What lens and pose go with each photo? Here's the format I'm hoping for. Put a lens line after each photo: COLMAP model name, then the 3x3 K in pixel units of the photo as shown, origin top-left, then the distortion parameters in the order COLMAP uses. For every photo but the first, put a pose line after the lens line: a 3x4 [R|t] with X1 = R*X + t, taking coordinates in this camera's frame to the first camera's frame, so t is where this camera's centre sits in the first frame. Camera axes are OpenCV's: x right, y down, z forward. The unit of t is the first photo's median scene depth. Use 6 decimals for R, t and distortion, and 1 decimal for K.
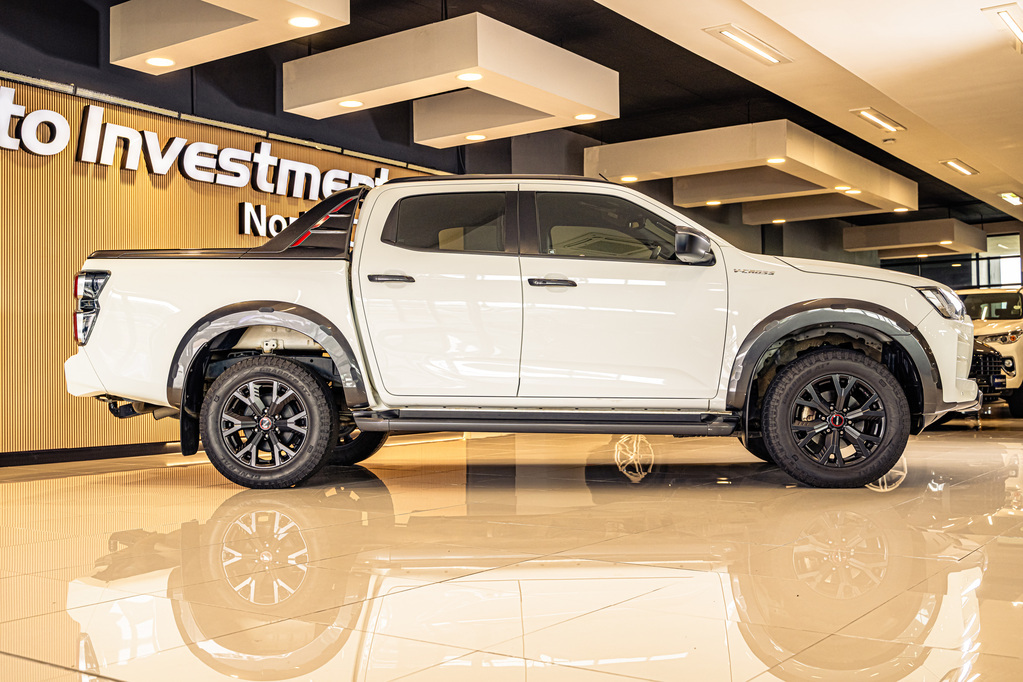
lens RADIAL K [[1114.5, 0, 511.5], [0, 1114.5, 341.0], [0, 0, 1]] dist [-0.009632, -0.003629]
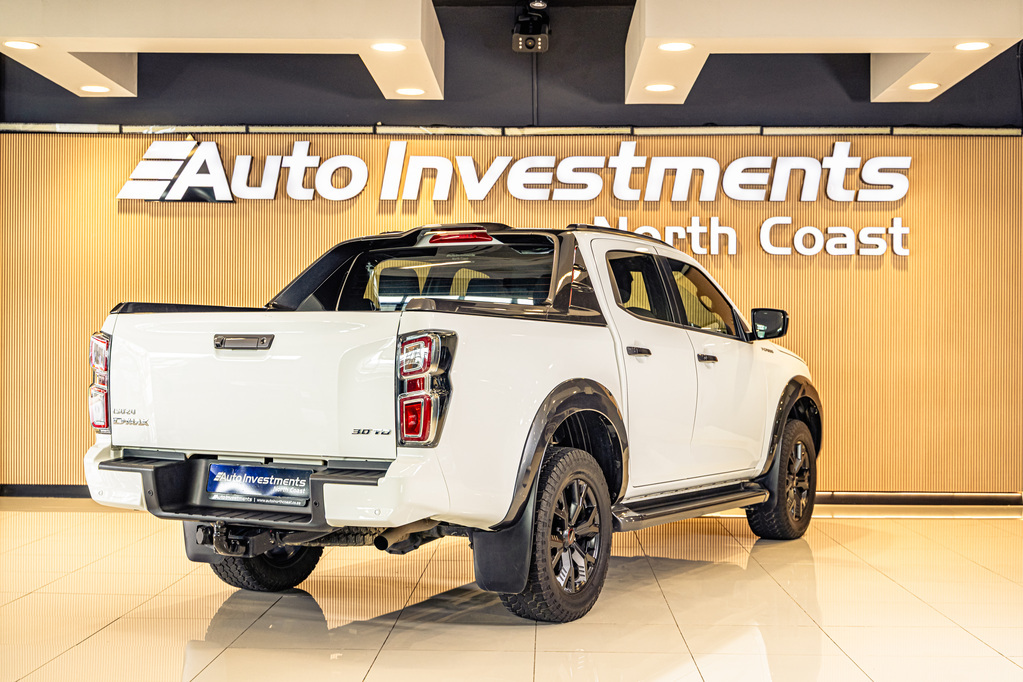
lens RADIAL K [[1480.1, 0, 511.5], [0, 1480.1, 341.0], [0, 0, 1]] dist [-0.001062, -0.009546]
pose [[0.557320, 0.012137, -0.830209, 0.667403], [0.012936, 0.999645, 0.023298, -0.056339], [0.830197, -0.023724, 0.556965, 0.309680]]
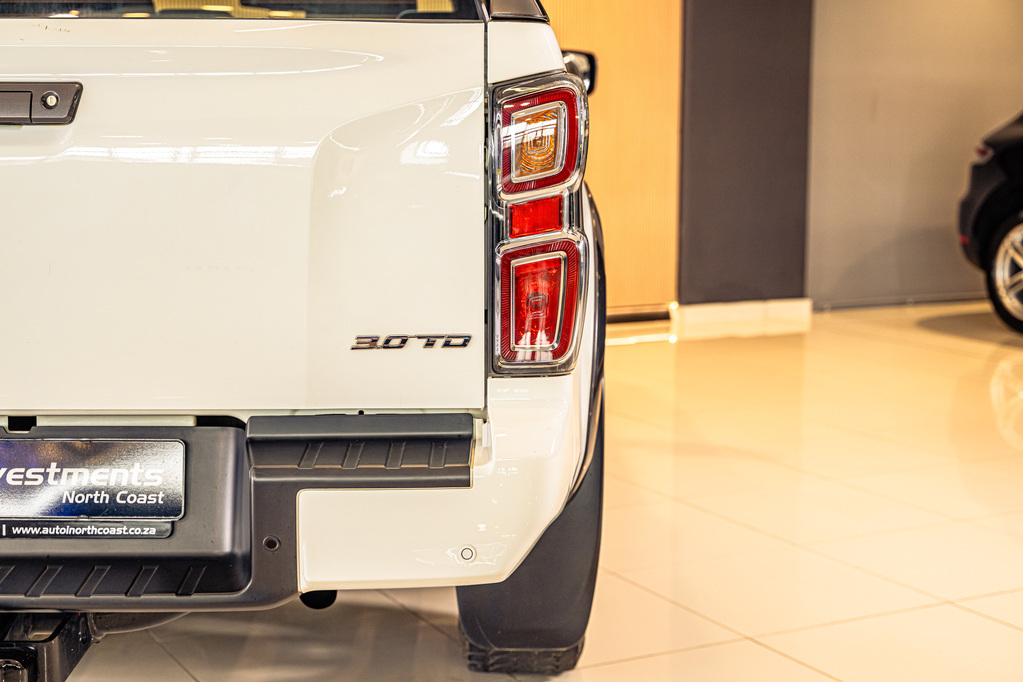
lens RADIAL K [[1611.6, 0, 486.5], [0, 1611.6, 338.9], [0, 0, 1]] dist [0.013516, 0.020024]
pose [[0.885269, 0.077819, -0.458523, 0.286096], [0.000801, 0.985645, 0.168827, -0.049102], [0.465079, -0.149825, 0.872499, 0.380636]]
